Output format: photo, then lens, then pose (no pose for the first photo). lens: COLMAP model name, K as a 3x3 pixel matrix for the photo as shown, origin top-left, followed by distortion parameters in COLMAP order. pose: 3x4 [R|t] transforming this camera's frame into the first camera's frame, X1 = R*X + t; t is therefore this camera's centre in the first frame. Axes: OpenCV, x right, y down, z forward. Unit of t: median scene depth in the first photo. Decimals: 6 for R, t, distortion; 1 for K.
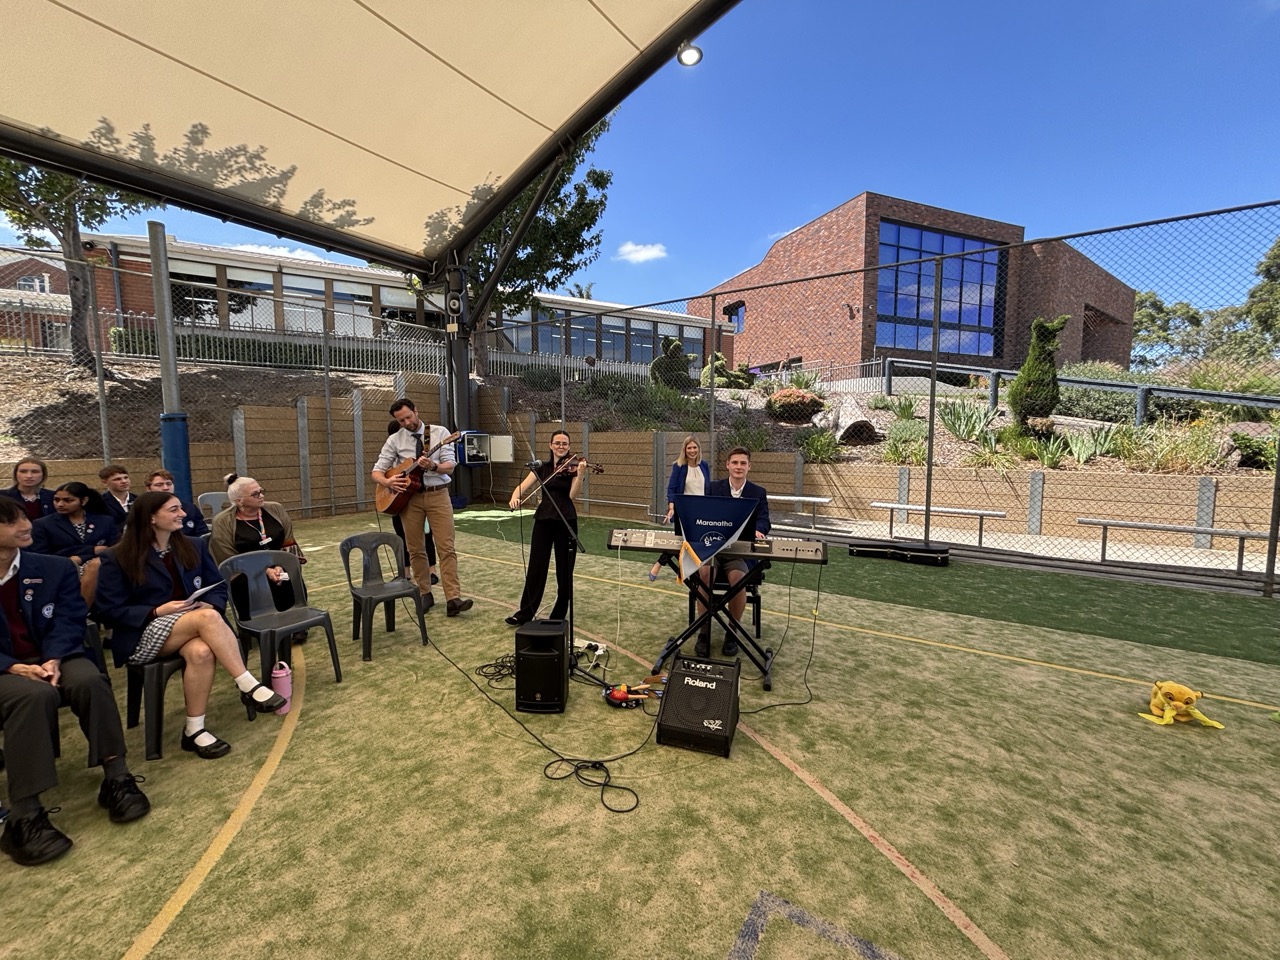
lens RADIAL K [[514.6, 0, 638.6], [0, 514.6, 479.8], [0, 0, 1]] dist [-0.006708, 0.001483]
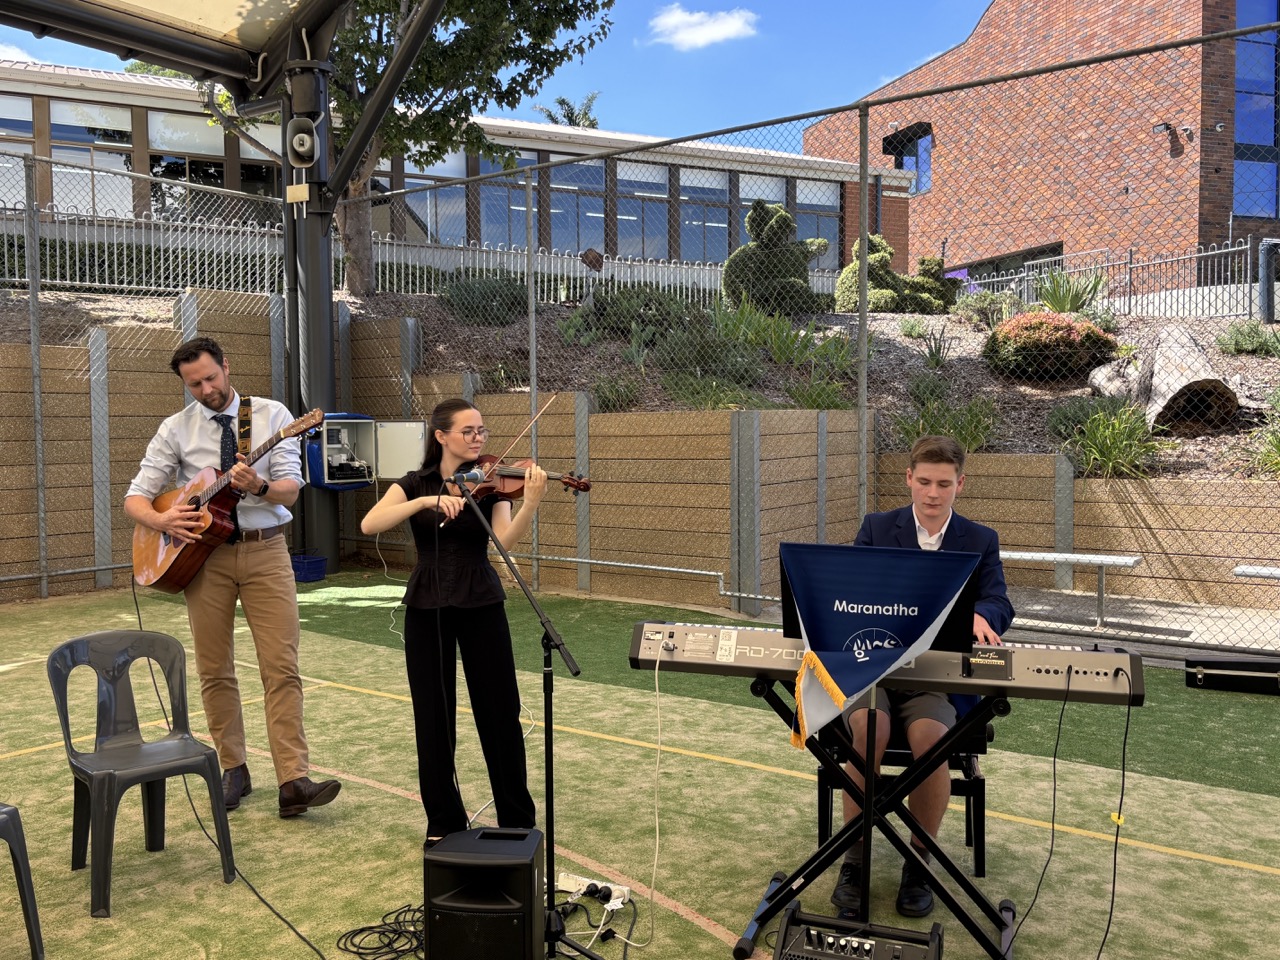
lens RADIAL K [[1125.4, 0, 629.6], [0, 1125.4, 483.2], [0, 0, 1]] dist [-0.006817, 0.021043]
pose [[0.998075, -0.007132, -0.061608, -0.000333], [0.005146, 0.999464, -0.032341, 0.002629], [0.061806, 0.031962, 0.997576, 0.011564]]
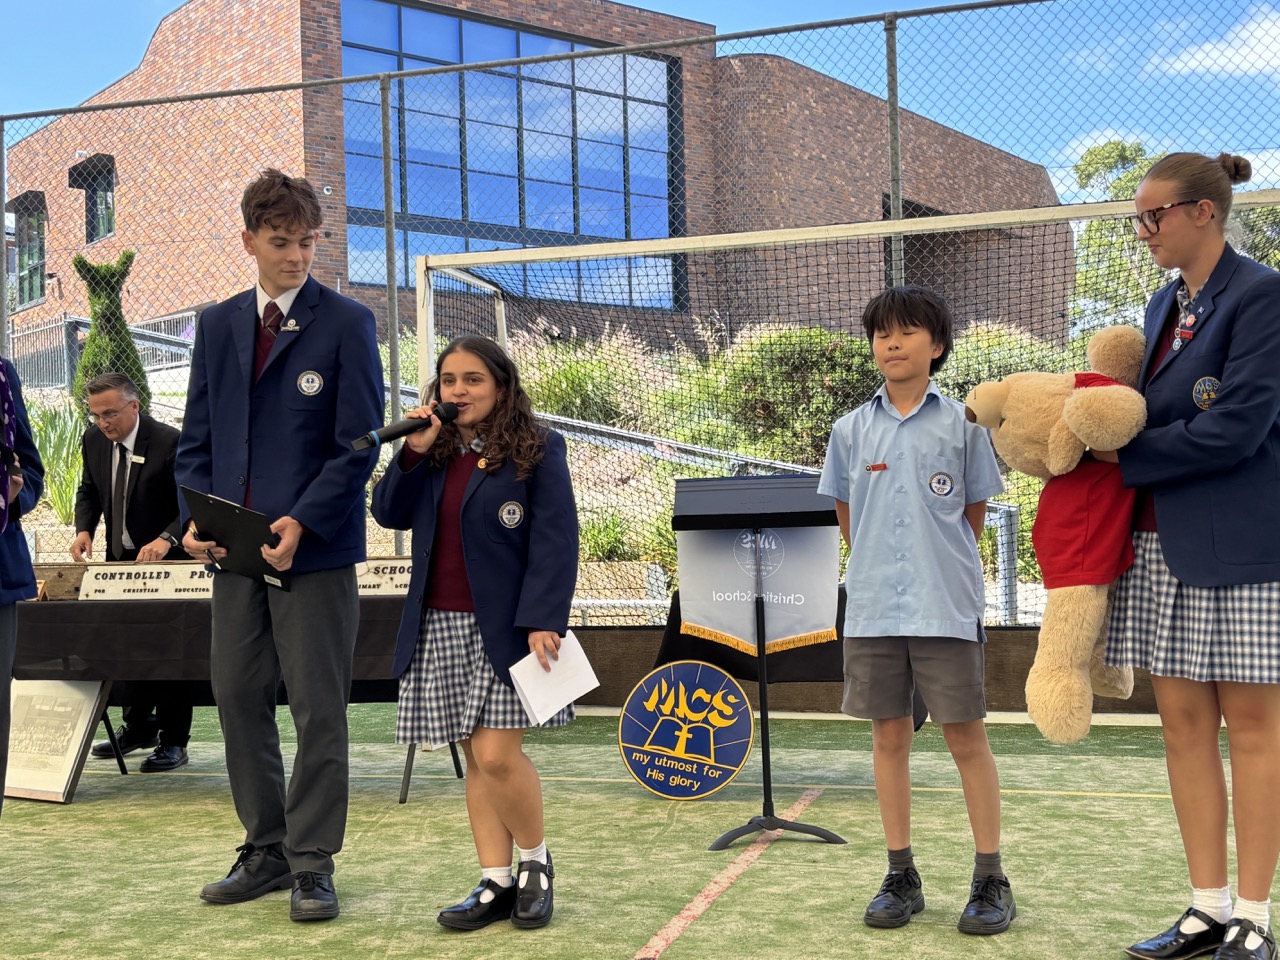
lens RADIAL K [[1538.5, 0, 615.1], [0, 1538.5, 480.1], [0, 0, 1]] dist [0.060981, 0.000000]
pose [[0.957682, -0.019159, 0.287191, 0.812135], [0.050900, 0.993330, -0.103467, 0.118057], [-0.283294, 0.113707, 0.952269, -0.668845]]
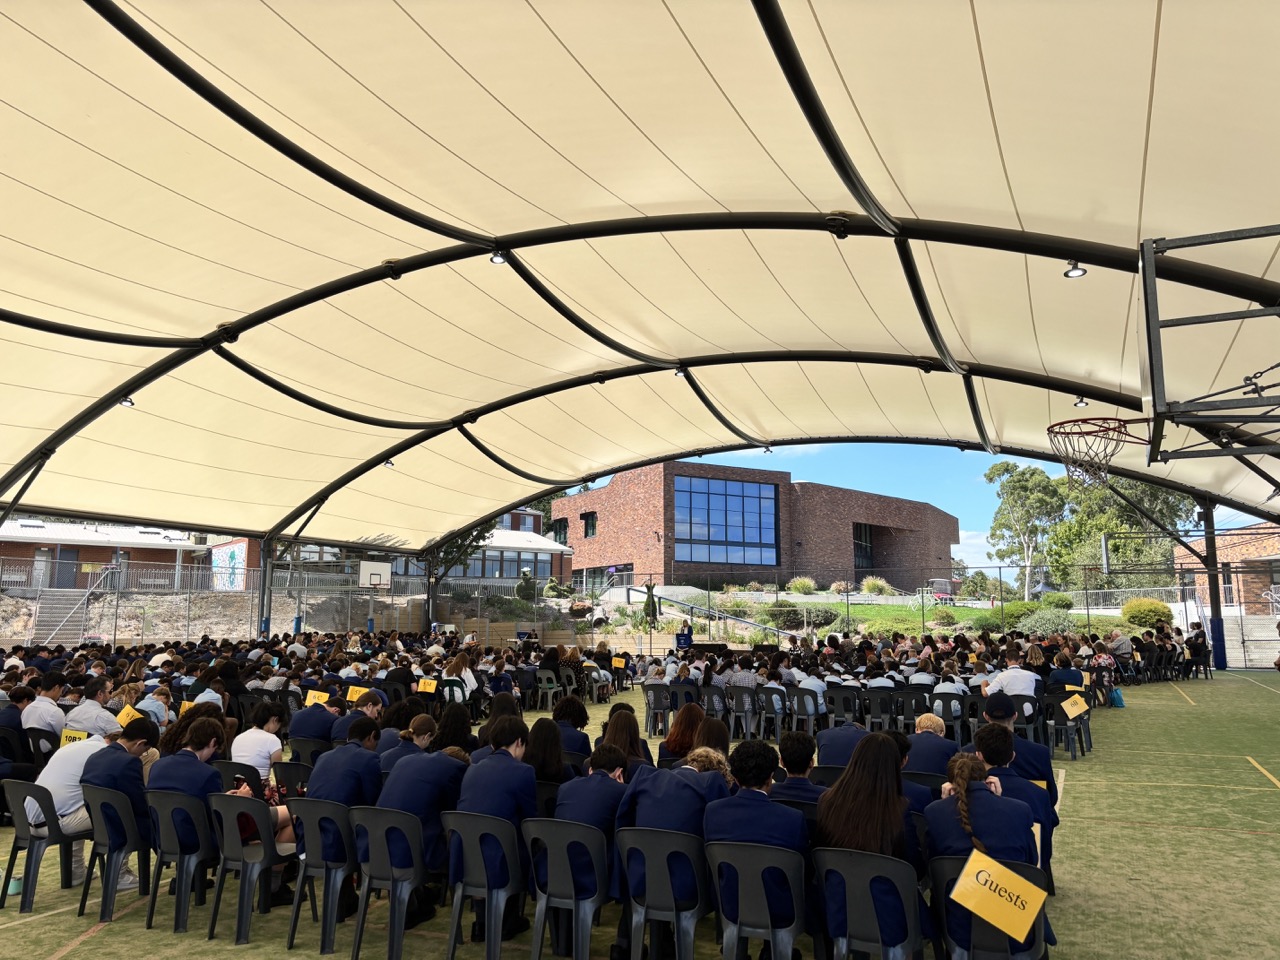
lens RADIAL K [[980.5, 0, 646.9], [0, 980.5, 481.6], [0, 0, 1]] dist [0.125761, 0.000353]
pose [[0.988648, 0.022014, 0.148627, -0.075227], [0.012569, 0.973622, -0.227819, 0.395555], [-0.149722, 0.227101, 0.962293, -4.474413]]
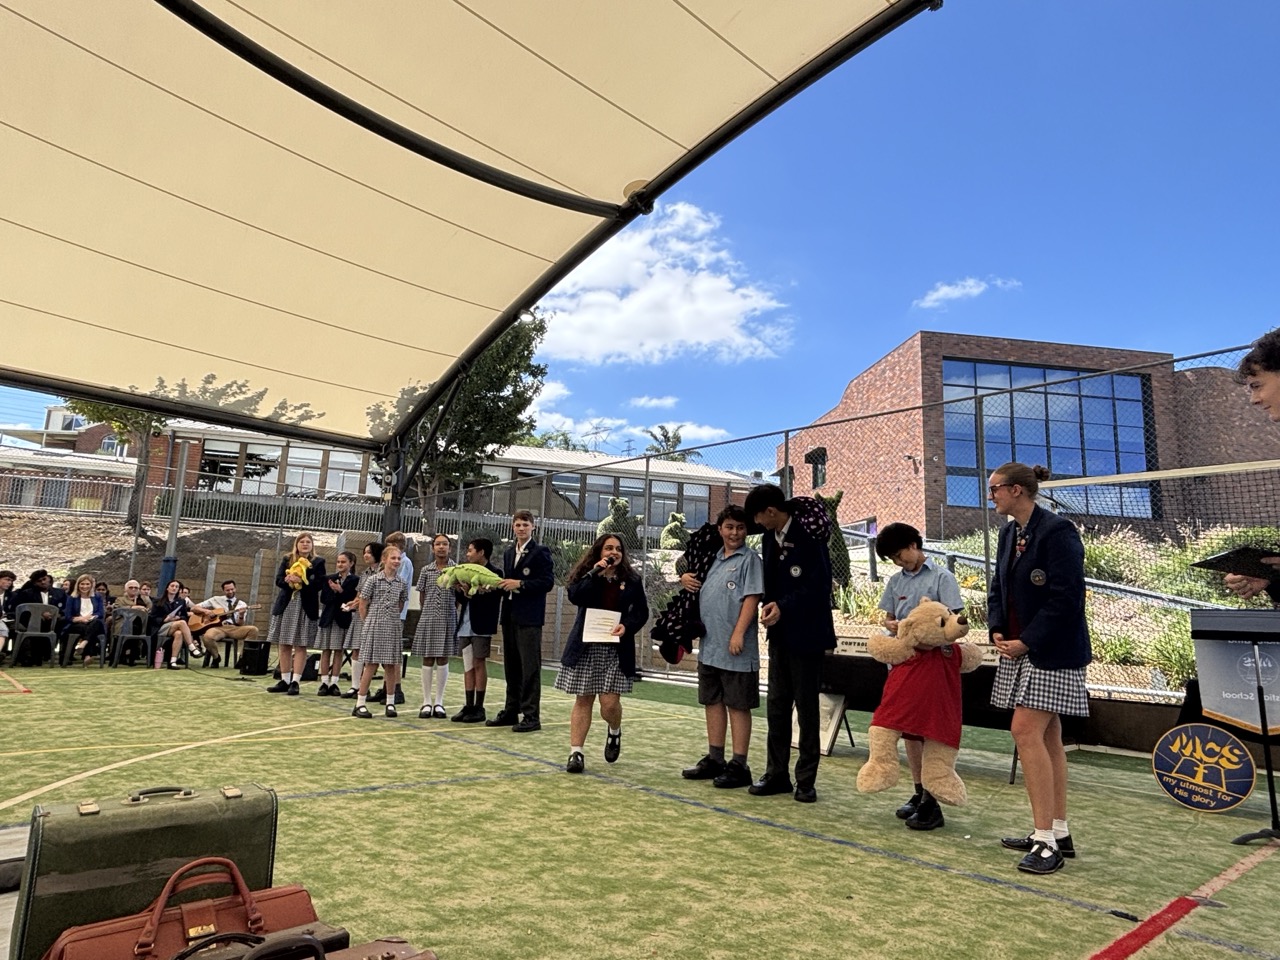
lens RADIAL K [[775.7, 0, 638.8], [0, 775.7, 476.2], [0, 0, 1]] dist [0.019965, -0.023764]
pose [[0.969349, -0.005616, -0.245623, 0.784816], [-0.061764, 0.962062, -0.265747, 0.130269], [0.237797, 0.272772, 0.932227, -0.687321]]
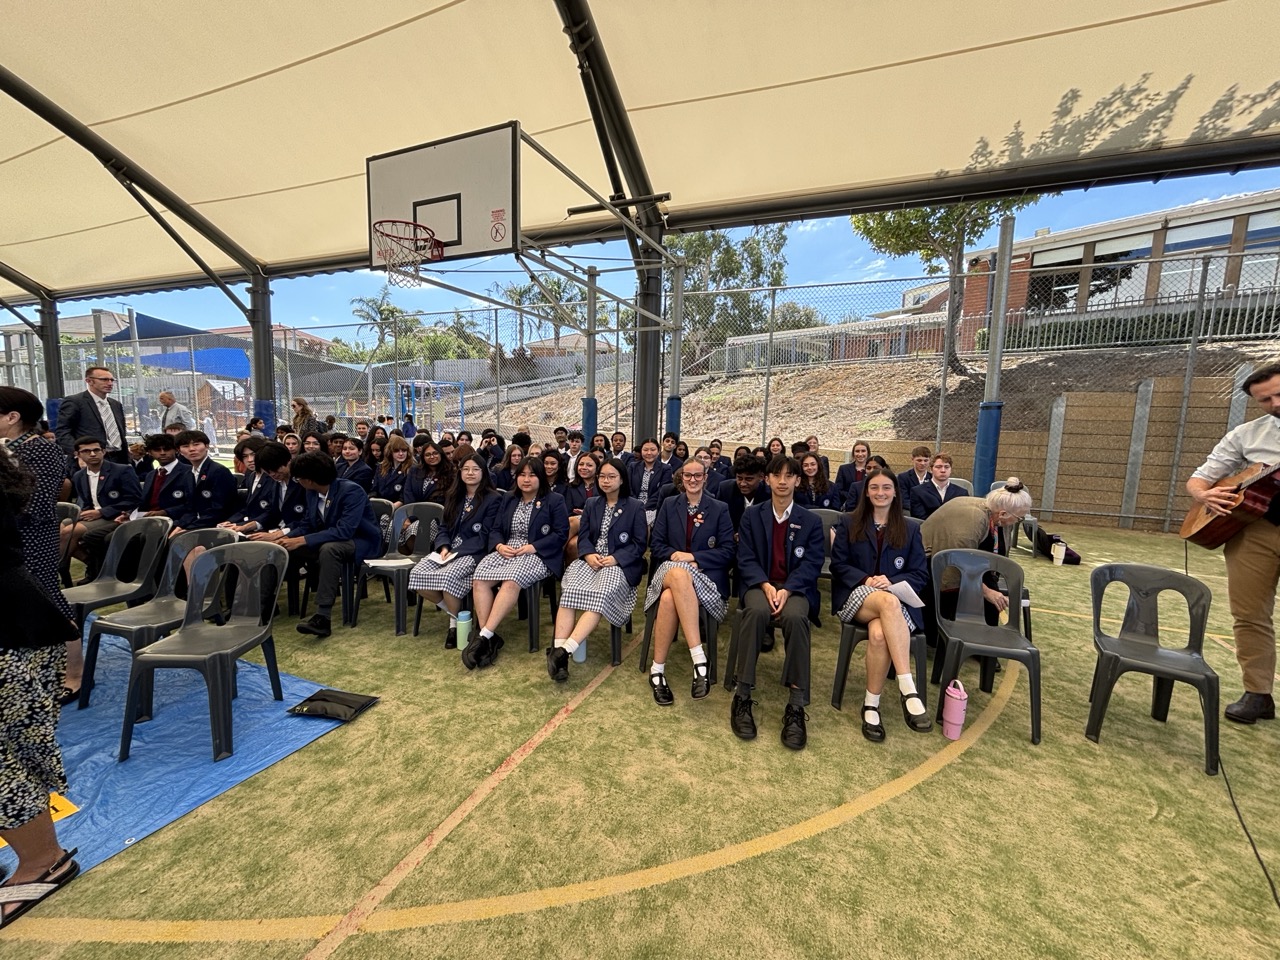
lens RADIAL K [[514.6, 0, 642.5], [0, 514.6, 481.0], [0, 0, 1]] dist [-0.006708, 0.001483]
pose [[0.180369, 0.125943, -0.975503, 0.003147], [-0.106973, 0.988398, 0.107828, -0.005110], [0.977765, 0.084903, 0.191749, 0.088169]]
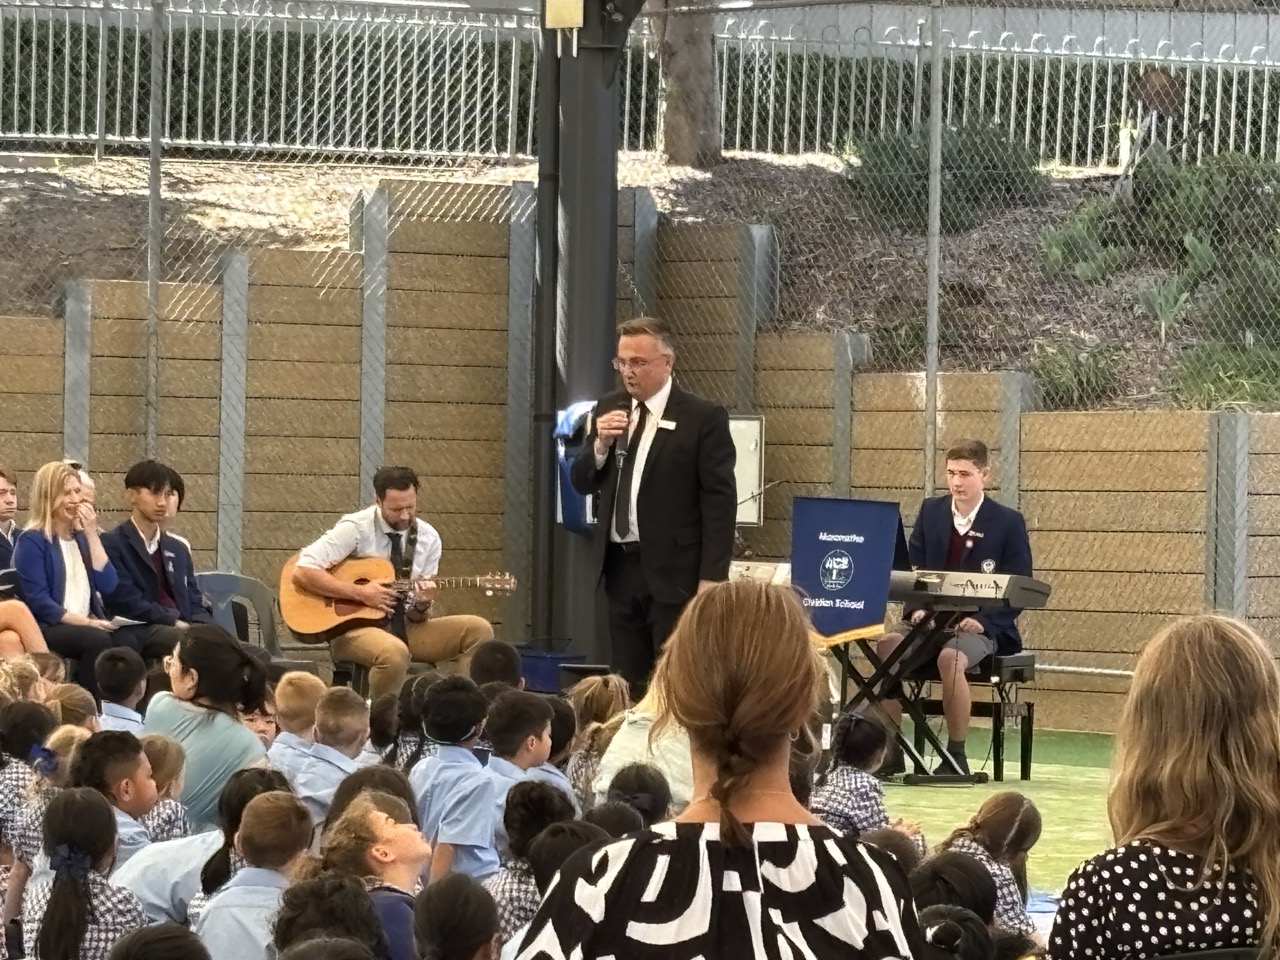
lens RADIAL K [[7156.7, 0, 639.6], [0, 7156.7, 480.2], [0, 0, 1]] dist [-0.276522, 0.000000]
pose [[0.937541, 0.015834, -0.347515, 1.137836], [-0.043827, 0.996380, -0.072841, 0.251434], [0.345104, 0.083522, 0.934841, -2.861445]]
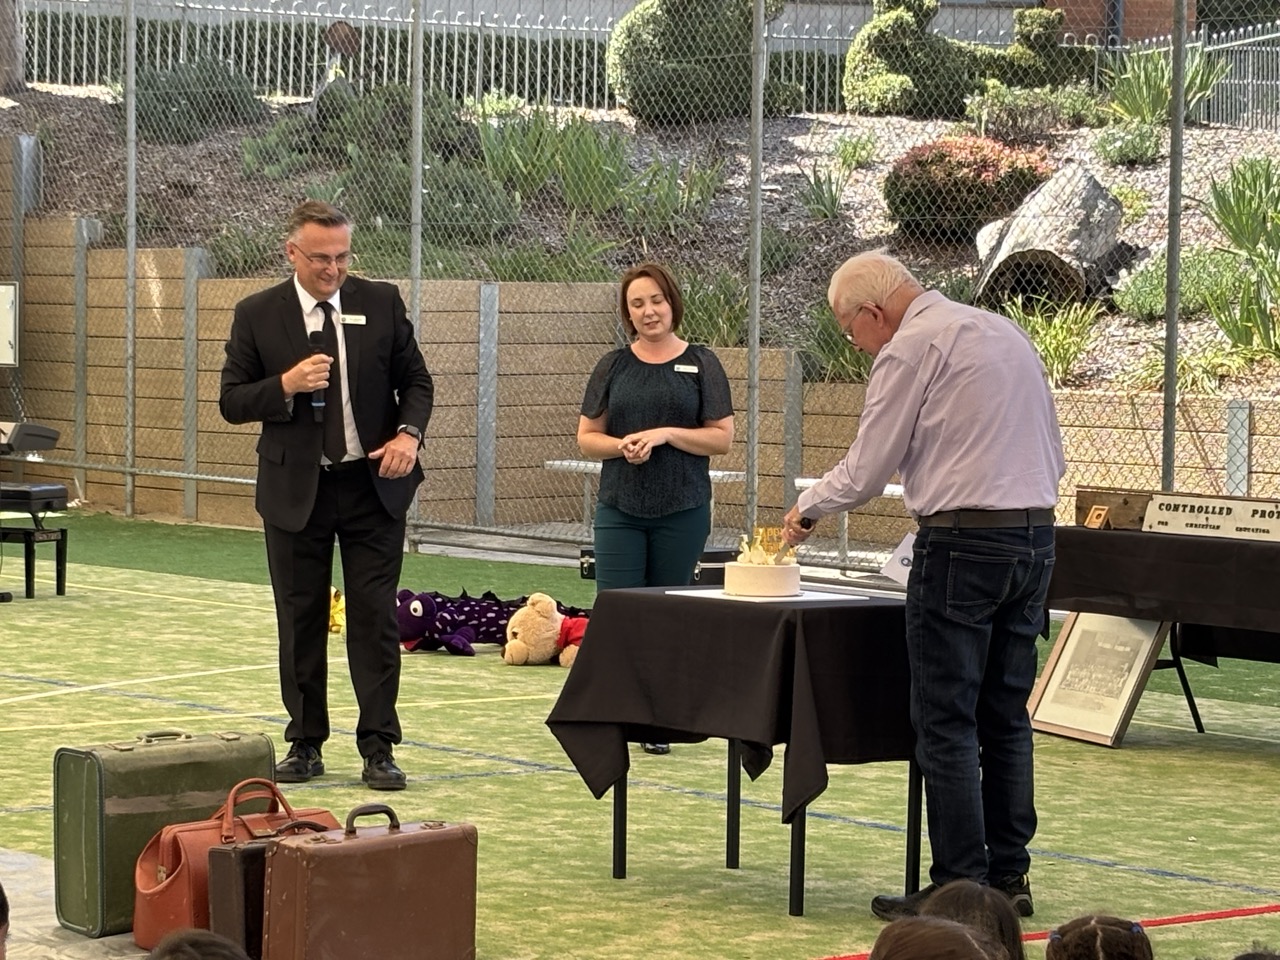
lens RADIAL K [[3627.7, 0, 635.0], [0, 3627.7, 477.2], [0, 0, 1]] dist [0.210481, 0.000000]
pose [[0.956238, 0.028055, -0.291243, 1.002644], [-0.039562, 0.998649, -0.033696, 0.123047], [0.289905, 0.043743, 0.956055, -1.366197]]
